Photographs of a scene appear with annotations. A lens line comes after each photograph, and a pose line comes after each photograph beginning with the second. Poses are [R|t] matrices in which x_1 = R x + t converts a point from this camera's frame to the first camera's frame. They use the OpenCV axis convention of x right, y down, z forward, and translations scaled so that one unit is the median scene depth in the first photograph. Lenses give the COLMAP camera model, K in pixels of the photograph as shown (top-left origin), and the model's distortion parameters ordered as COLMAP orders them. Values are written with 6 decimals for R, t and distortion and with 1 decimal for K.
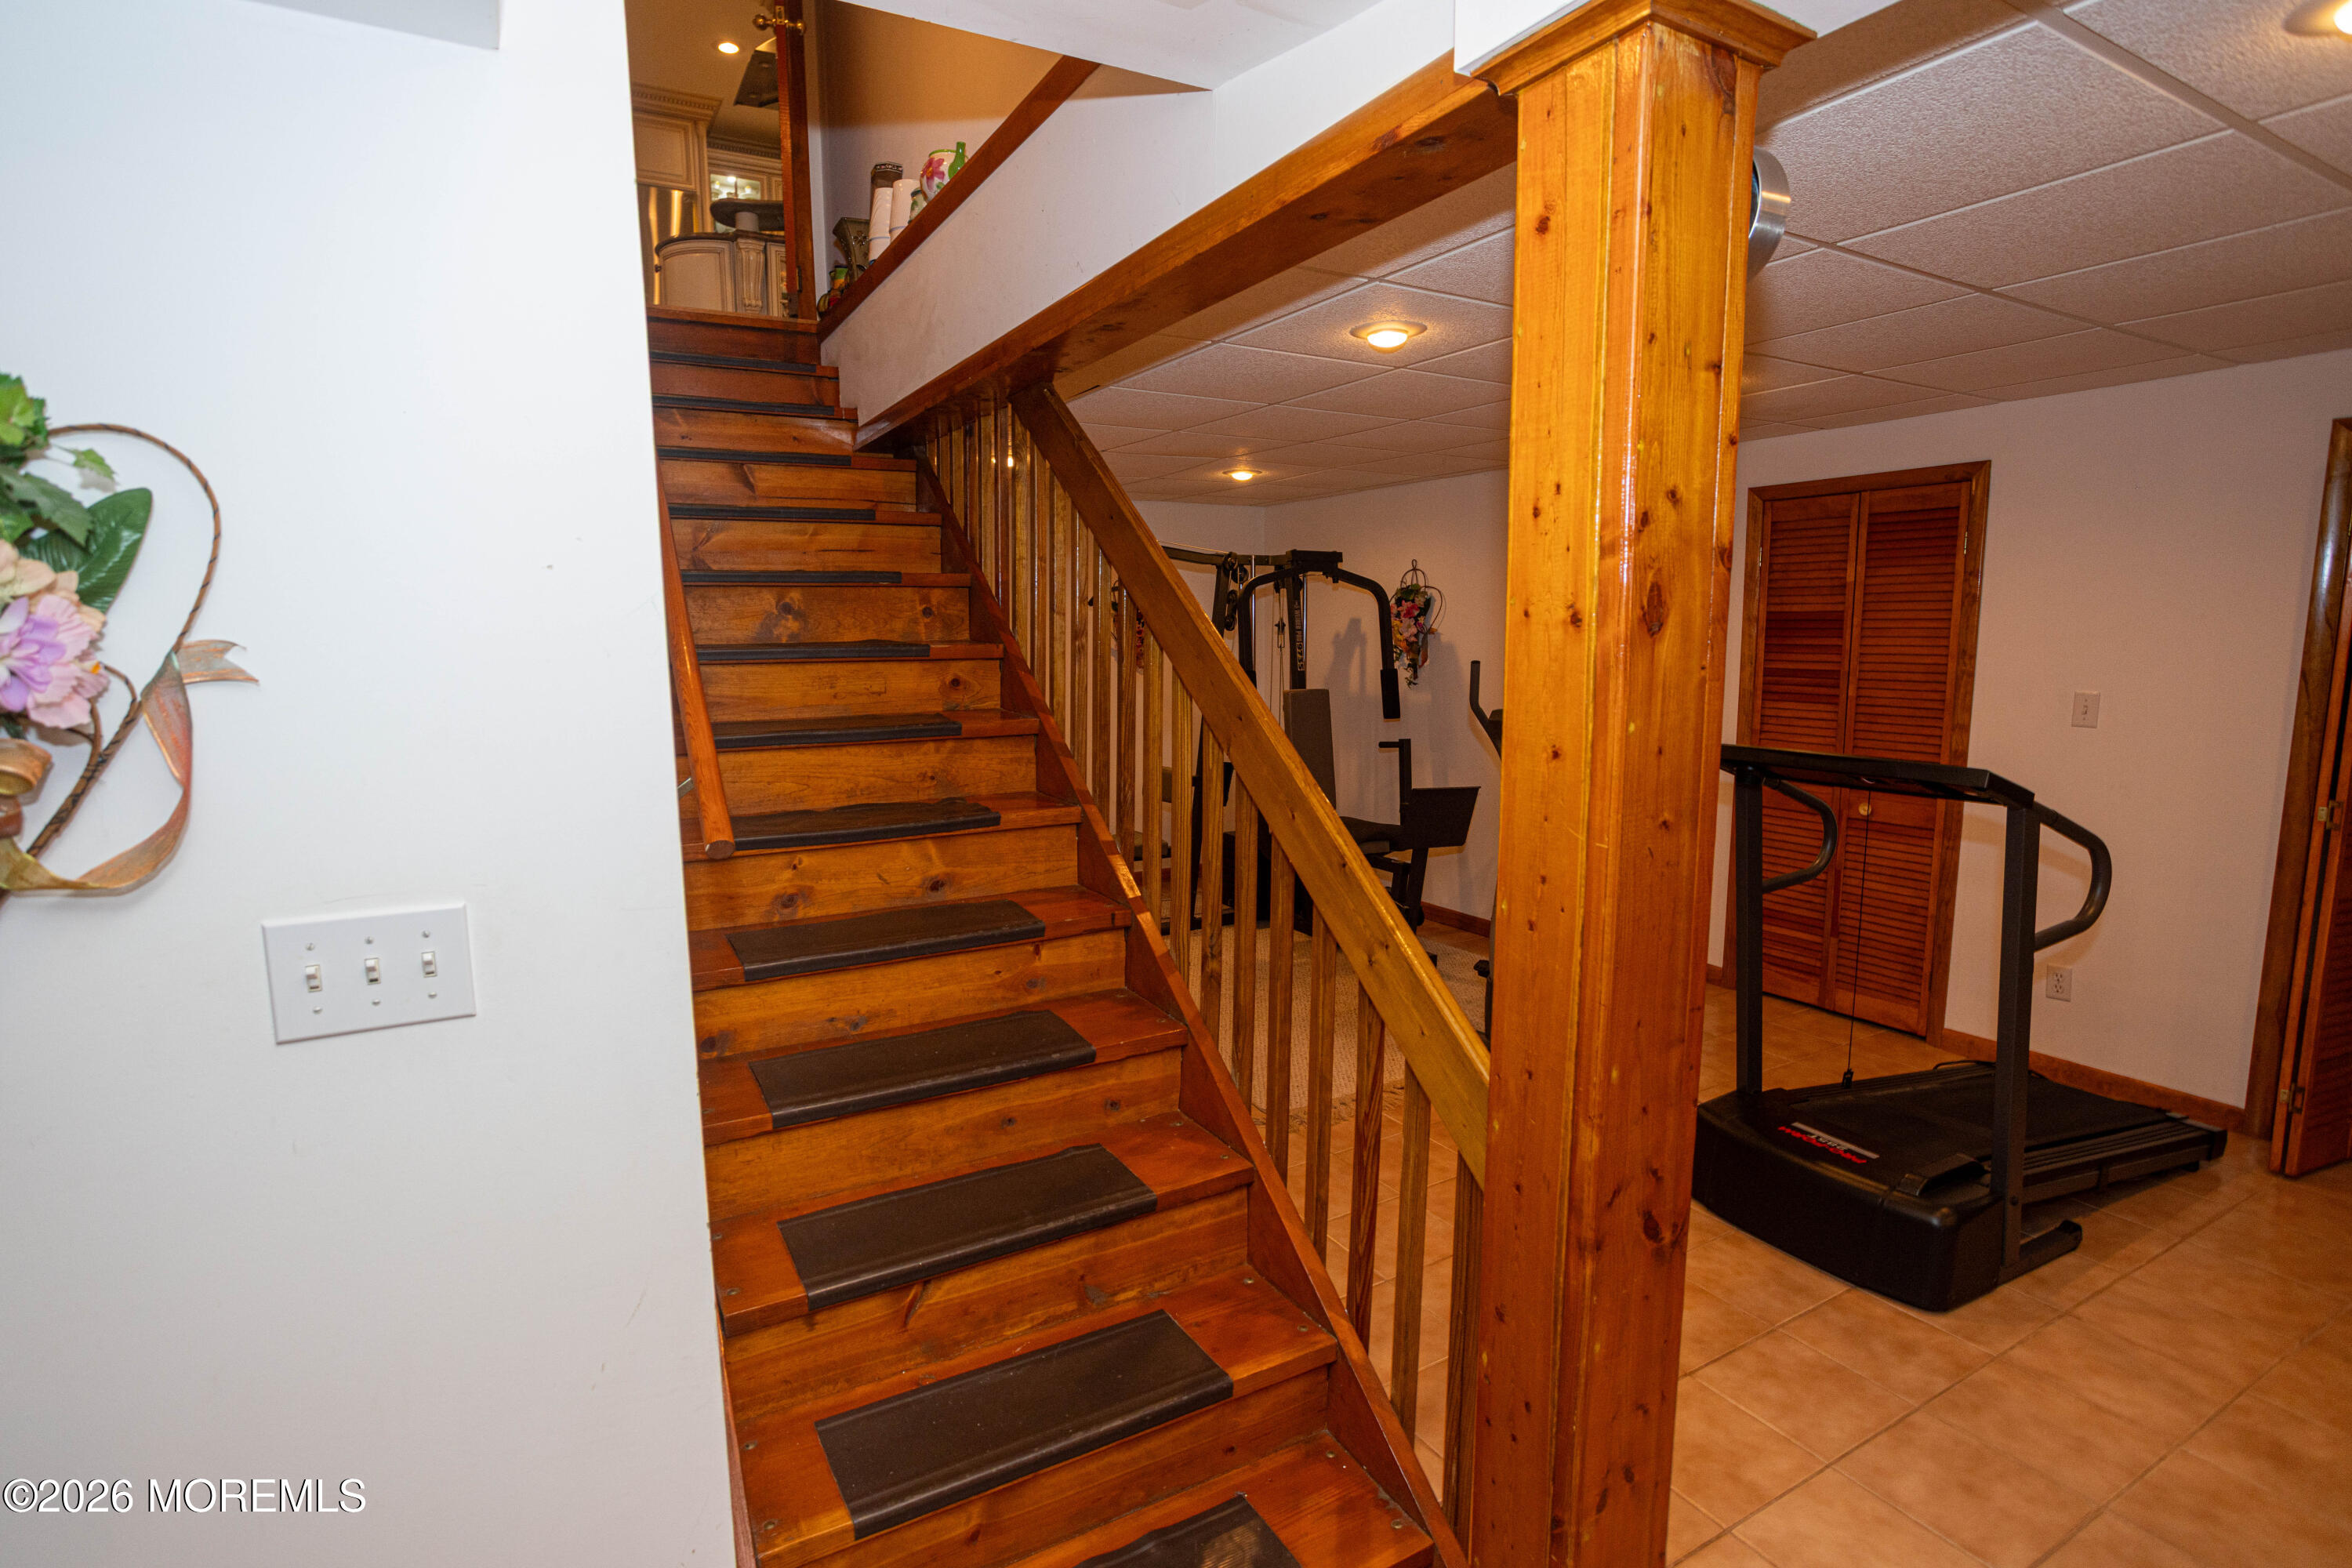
lens RADIAL K [[1149.3, 0, 1180.8], [0, 1149.3, 782.5], [0, 0, 1]] dist [-0.023480, 0.009227]
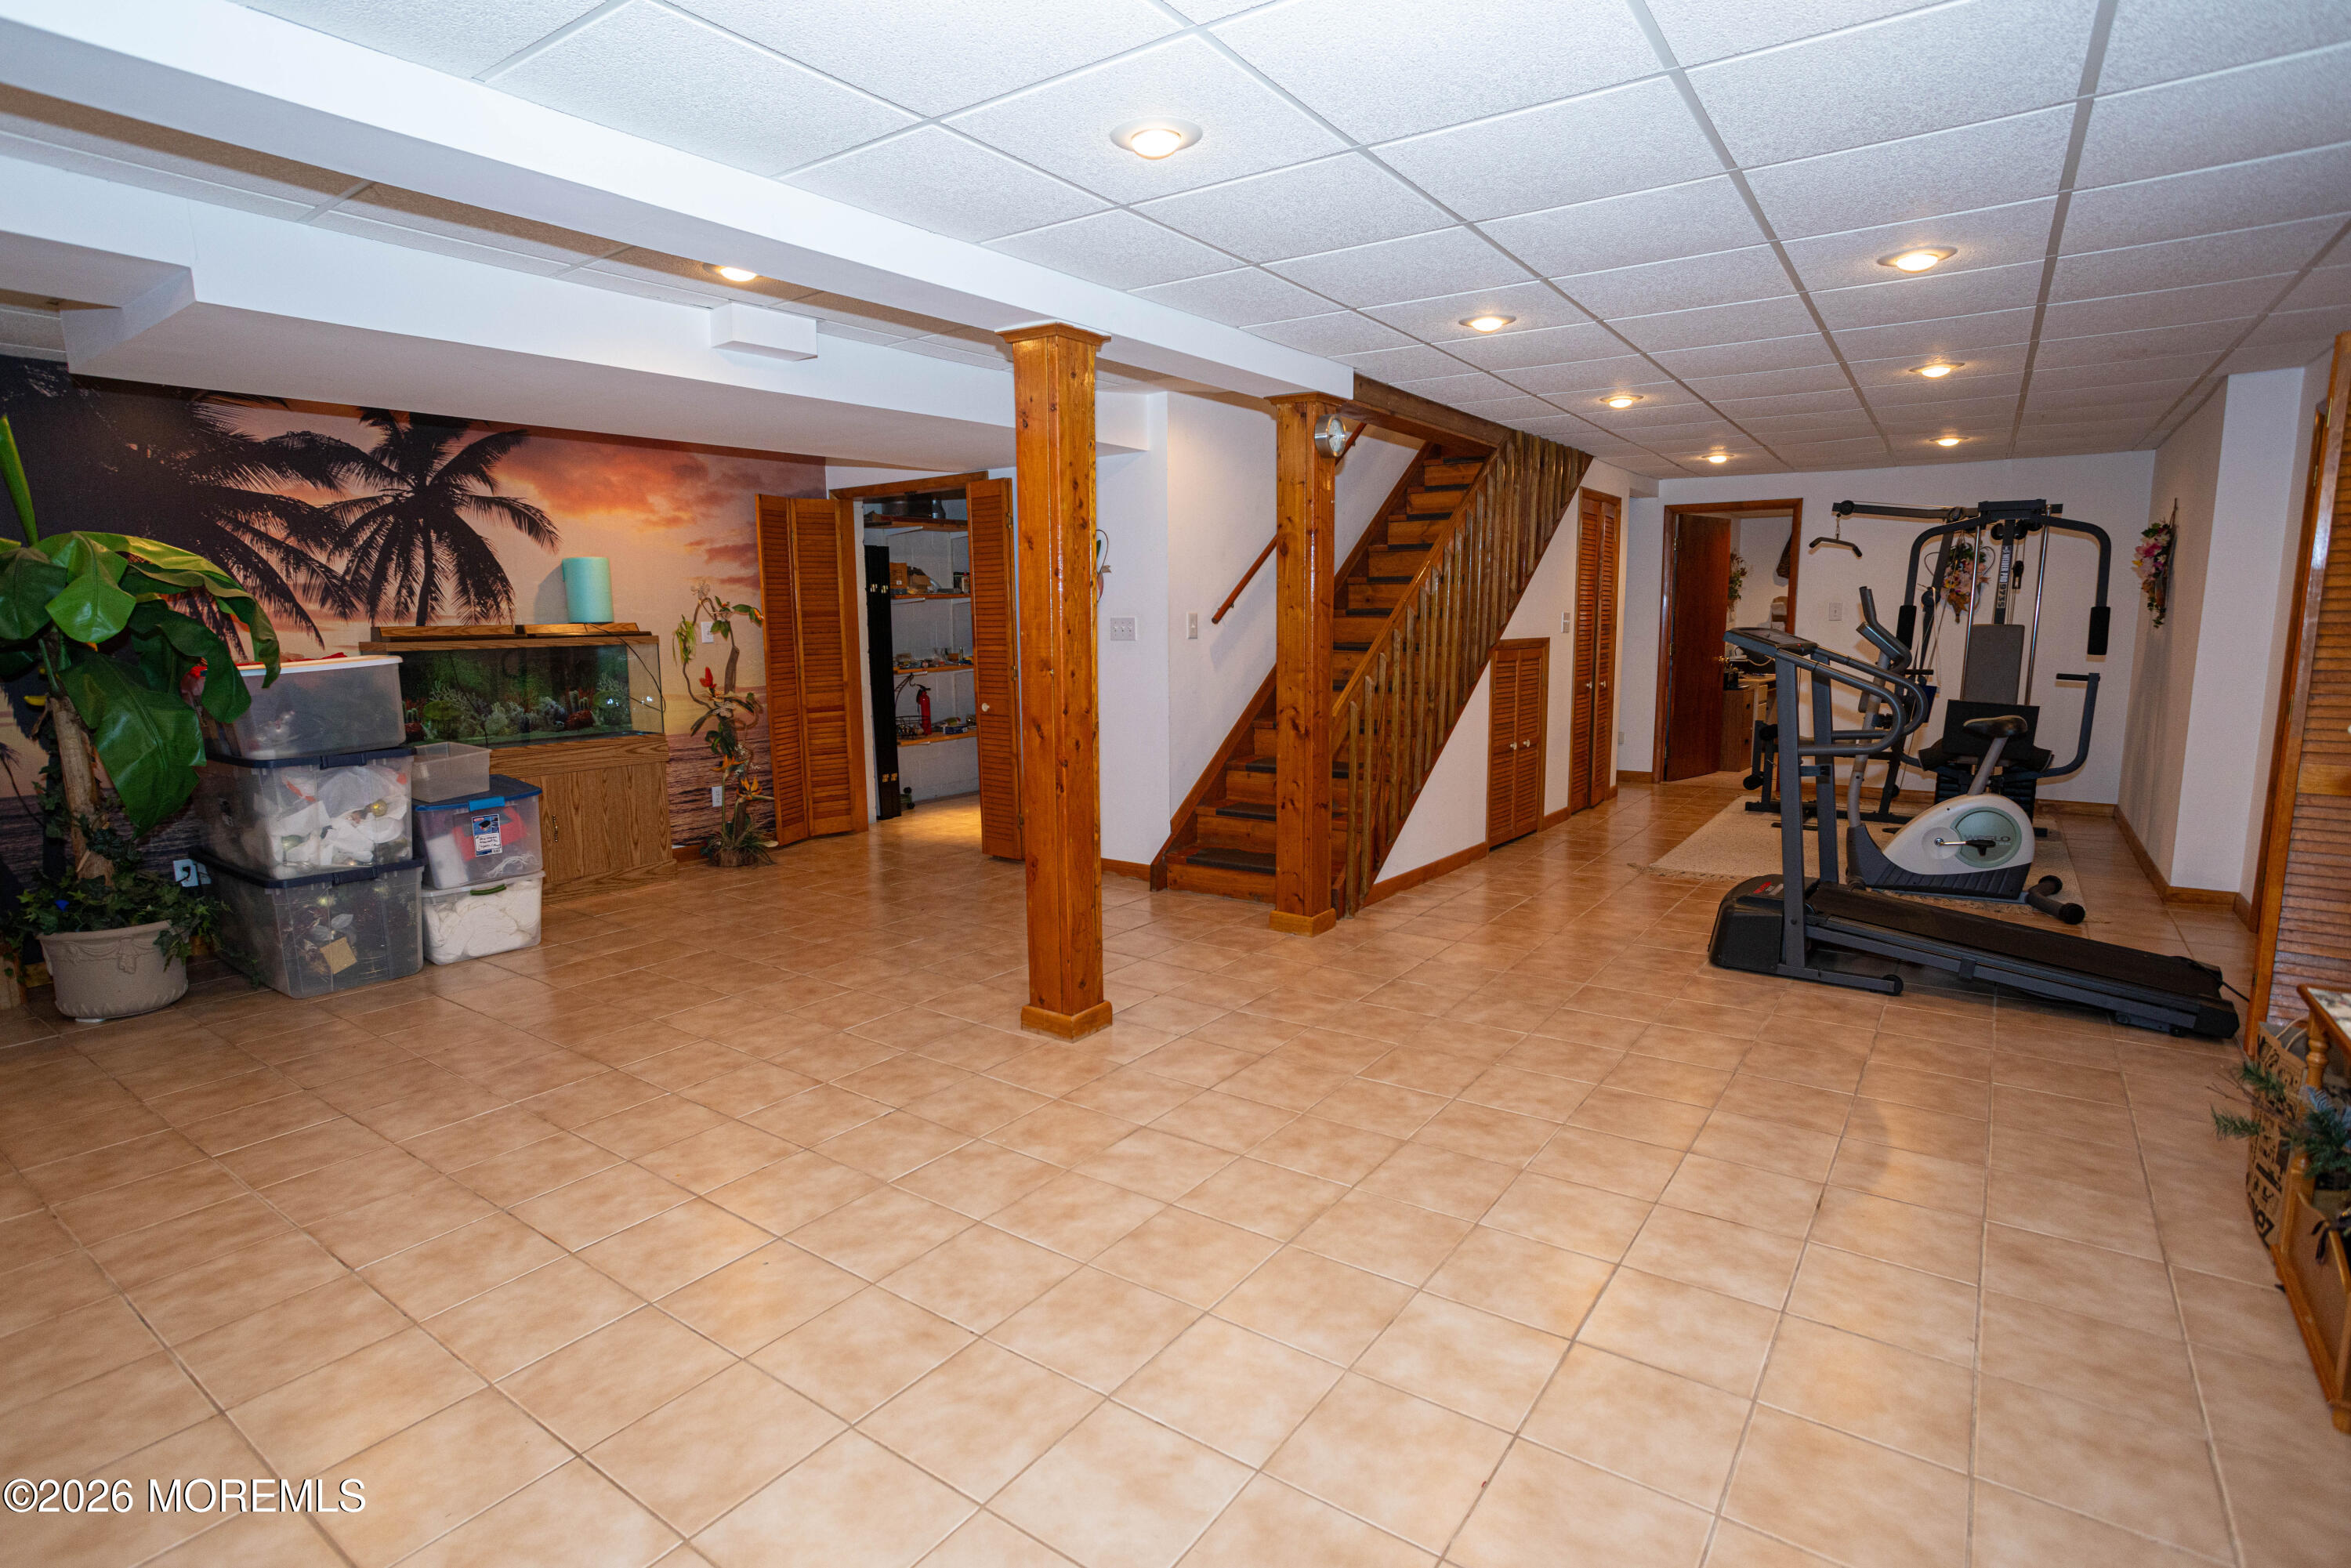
lens RADIAL K [[1148.8, 0, 1181.3], [0, 1148.8, 786.1], [0, 0, 1]] dist [-0.023480, 0.009227]
pose [[0.420342, 0.133715, -0.897459, 1.129556], [-0.118895, 0.988671, 0.091618, 0.096531], [0.899543, 0.068192, 0.431478, -0.263833]]
